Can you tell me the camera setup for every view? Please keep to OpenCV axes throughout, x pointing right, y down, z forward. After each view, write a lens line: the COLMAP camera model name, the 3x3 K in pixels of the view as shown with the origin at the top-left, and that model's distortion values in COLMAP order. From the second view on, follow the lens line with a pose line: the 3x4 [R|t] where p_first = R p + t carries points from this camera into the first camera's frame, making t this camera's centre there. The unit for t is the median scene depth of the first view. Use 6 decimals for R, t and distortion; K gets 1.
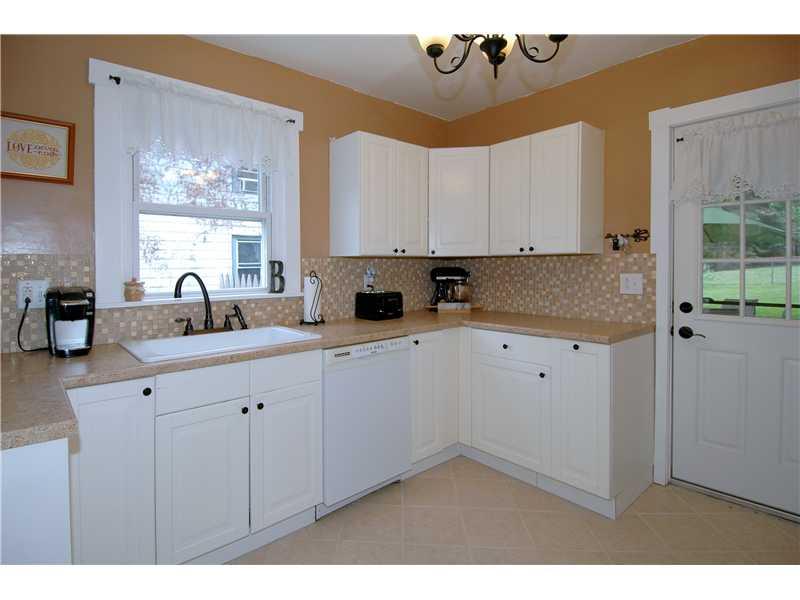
lens RADIAL K [[423.6, 0, 399.5], [0, 423.6, 294.4], [0, 0, 1]] dist [-0.026862, -0.001815]
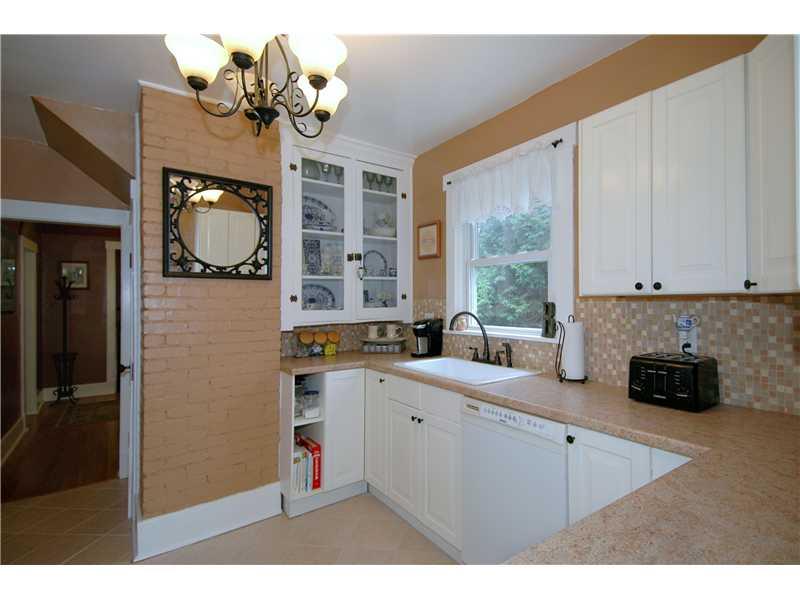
lens RADIAL K [[423.6, 0, 401.7], [0, 423.6, 305.1], [0, 0, 1]] dist [-0.026862, -0.001815]
pose [[-0.191457, 0.016106, -0.981369, 0.698511], [-0.062363, 0.997645, 0.028540, -0.083059], [0.979518, 0.066665, -0.190002, 0.902755]]
